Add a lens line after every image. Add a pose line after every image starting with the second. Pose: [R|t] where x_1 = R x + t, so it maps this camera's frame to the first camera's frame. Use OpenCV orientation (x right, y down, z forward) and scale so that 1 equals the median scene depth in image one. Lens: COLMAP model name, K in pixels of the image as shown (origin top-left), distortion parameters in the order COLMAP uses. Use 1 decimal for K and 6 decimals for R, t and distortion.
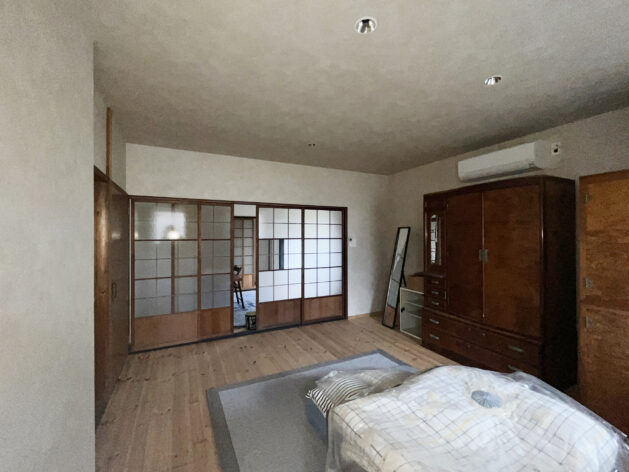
lens RADIAL K [[258.8, 0, 312.2], [0, 258.8, 234.7], [0, 0, 1]] dist [-0.000311, -0.000287]
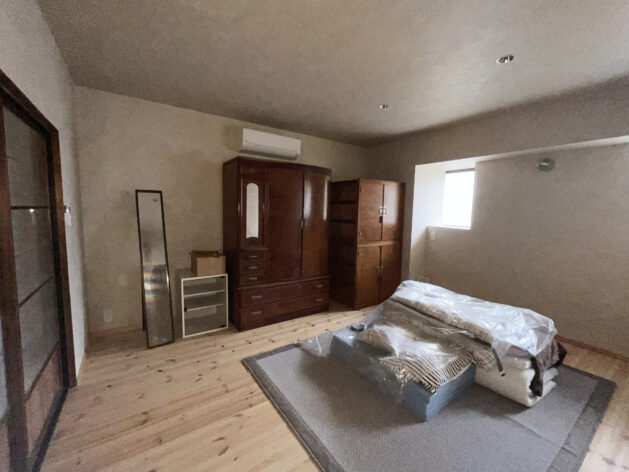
lens RADIAL K [[258.8, 0, 312.2], [0, 258.8, 234.7], [0, 0, 1]] dist [-0.000311, -0.000287]
pose [[-0.120741, -0.098040, 0.987831, -0.468030], [-0.031684, 0.994985, 0.094877, 0.009425], [-0.992178, -0.019843, -0.123242, 0.909995]]
